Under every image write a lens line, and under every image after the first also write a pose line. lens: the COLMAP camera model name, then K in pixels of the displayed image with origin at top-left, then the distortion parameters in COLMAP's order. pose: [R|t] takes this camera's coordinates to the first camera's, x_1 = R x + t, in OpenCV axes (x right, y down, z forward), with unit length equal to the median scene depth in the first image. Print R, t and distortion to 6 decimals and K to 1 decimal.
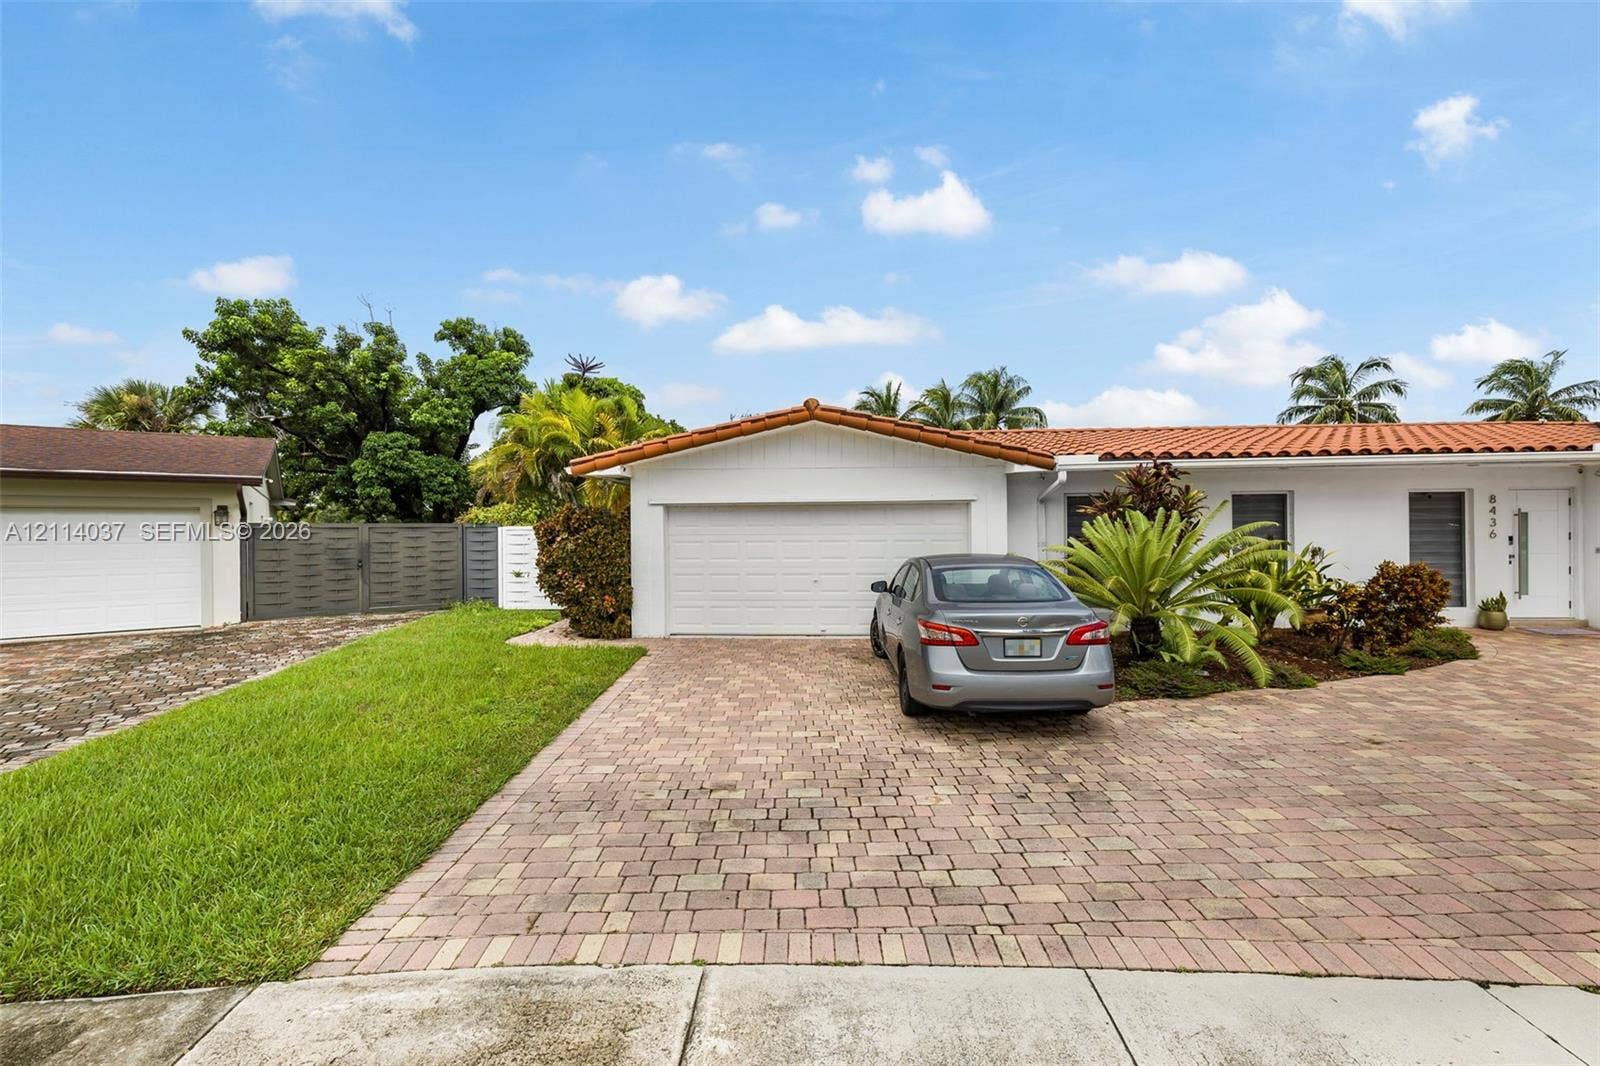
lens RADIAL K [[668.1, 0, 803.8], [0, 668.1, 533.0], [0, 0, 1]] dist [0.001786, 0.000056]
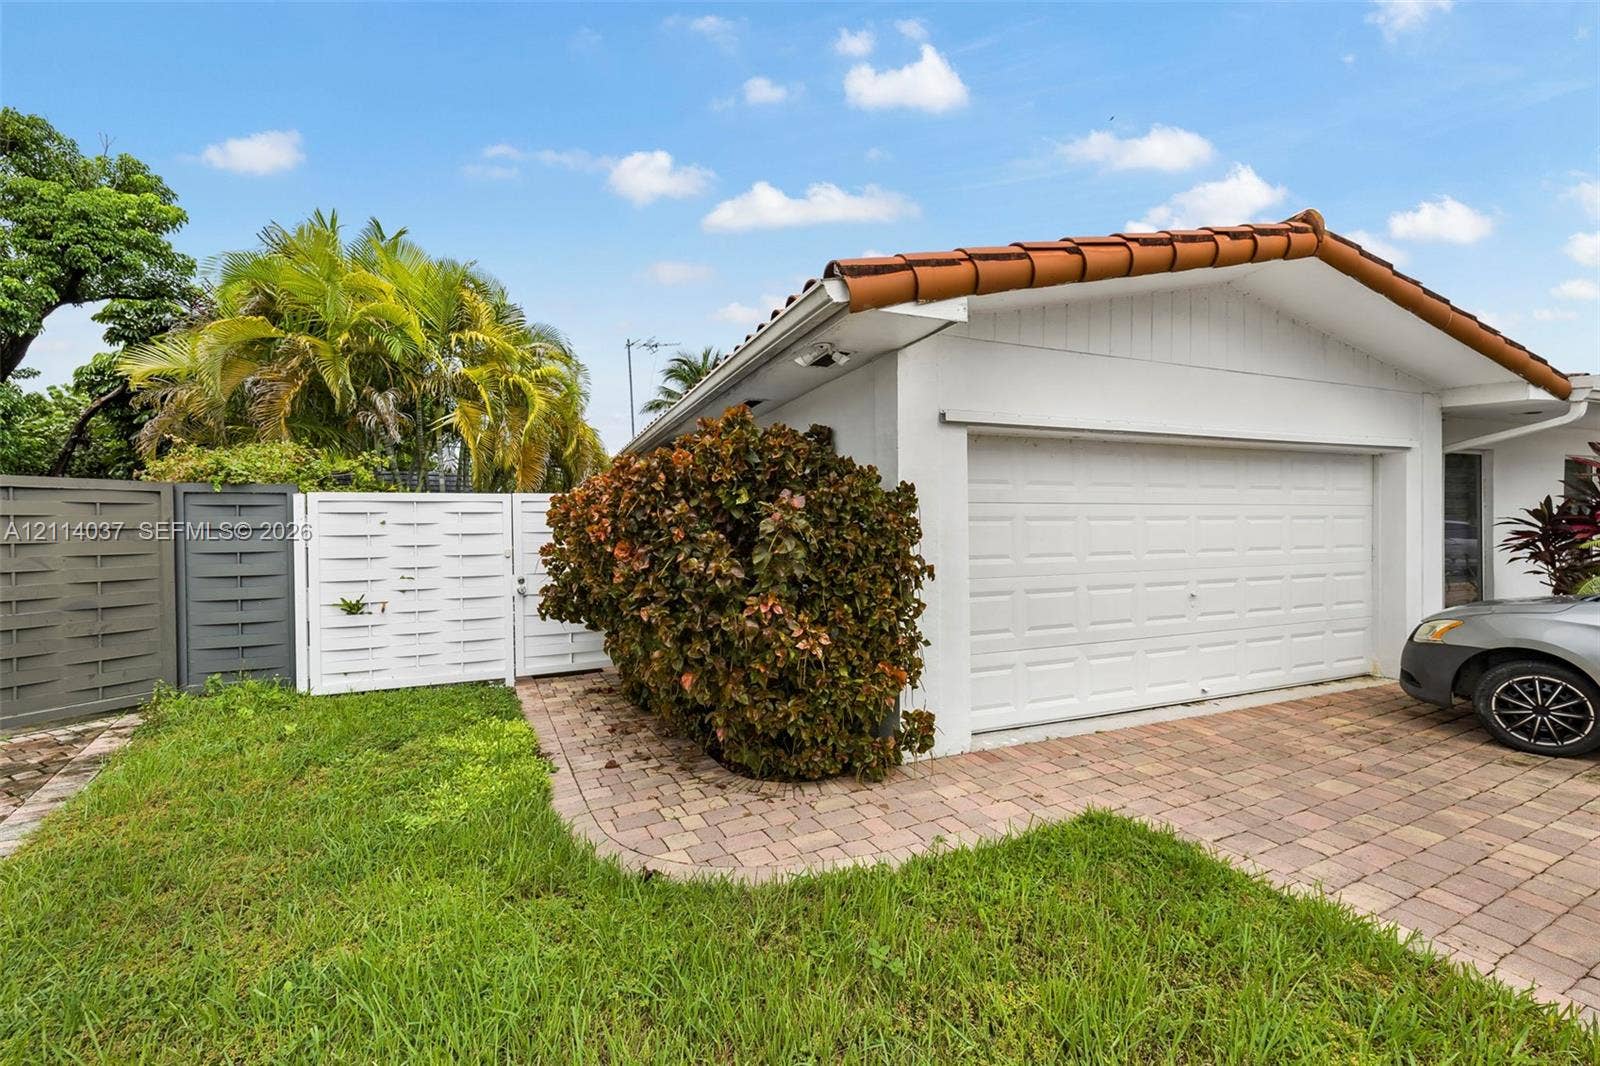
lens RADIAL K [[668.1, 0, 803.8], [0, 668.1, 533.0], [0, 0, 1]] dist [0.001786, 0.000056]
pose [[0.902821, -0.006793, 0.429963, -0.313496], [0.005428, 0.999976, 0.004403, 0.013347], [-0.429983, -0.001641, 0.902836, 0.445765]]
